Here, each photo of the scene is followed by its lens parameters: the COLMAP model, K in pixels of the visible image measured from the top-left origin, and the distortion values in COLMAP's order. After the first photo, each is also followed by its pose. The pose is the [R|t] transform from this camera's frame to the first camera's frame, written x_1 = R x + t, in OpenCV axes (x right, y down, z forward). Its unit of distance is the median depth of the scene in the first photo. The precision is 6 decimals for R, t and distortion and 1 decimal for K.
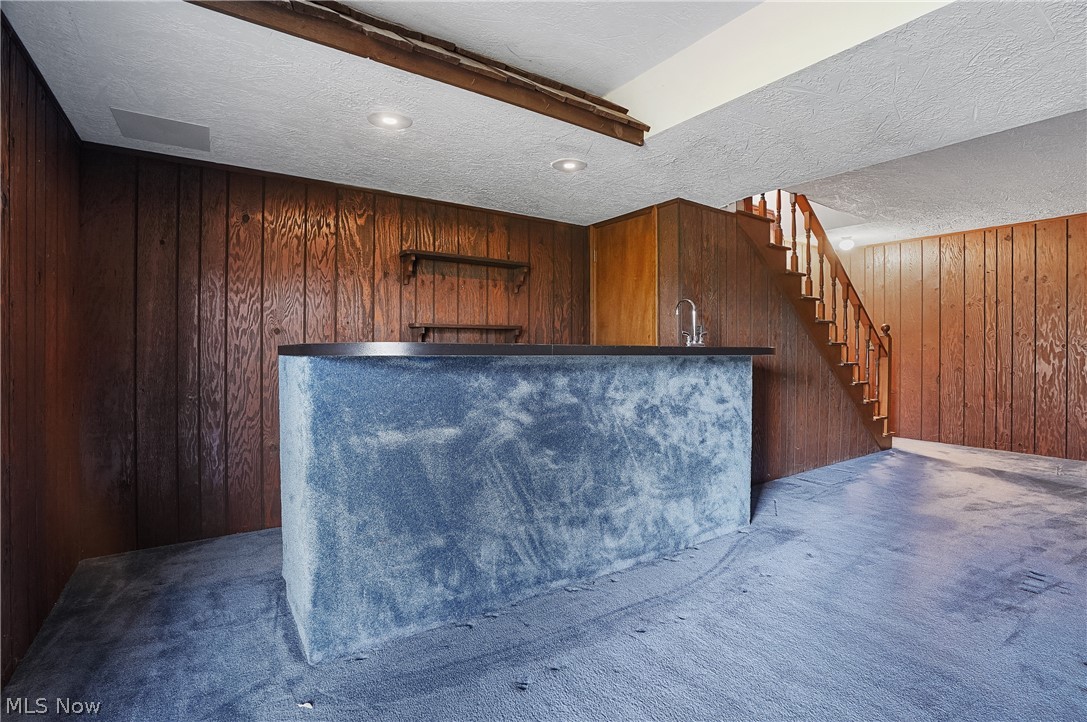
lens RADIAL K [[504.5, 0, 543.5], [0, 504.5, 364.1], [0, 0, 1]] dist [-0.075020, 0.027248]
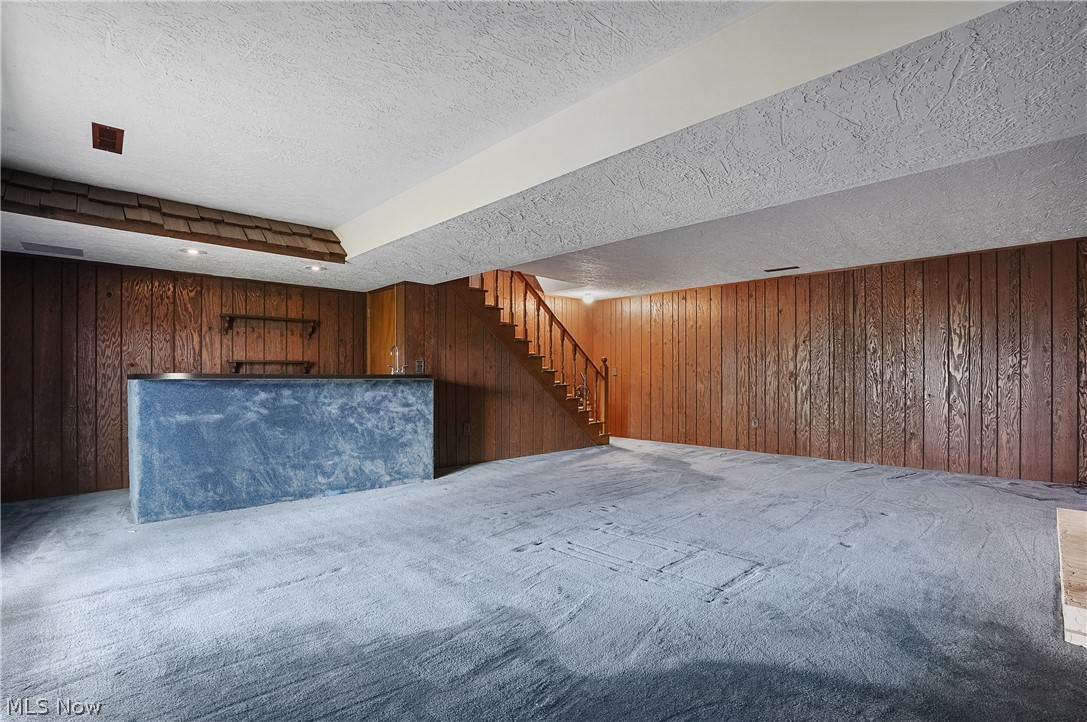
lens RADIAL K [[515.0, 0, 544.6], [0, 515.0, 387.6], [0, 0, 1]] dist [-0.060407, 0.020975]
pose [[0.987572, -0.005937, 0.157055, 0.551922], [0.006866, 0.999962, -0.005370, 0.025081], [-0.157017, 0.006381, 0.987575, -0.842932]]
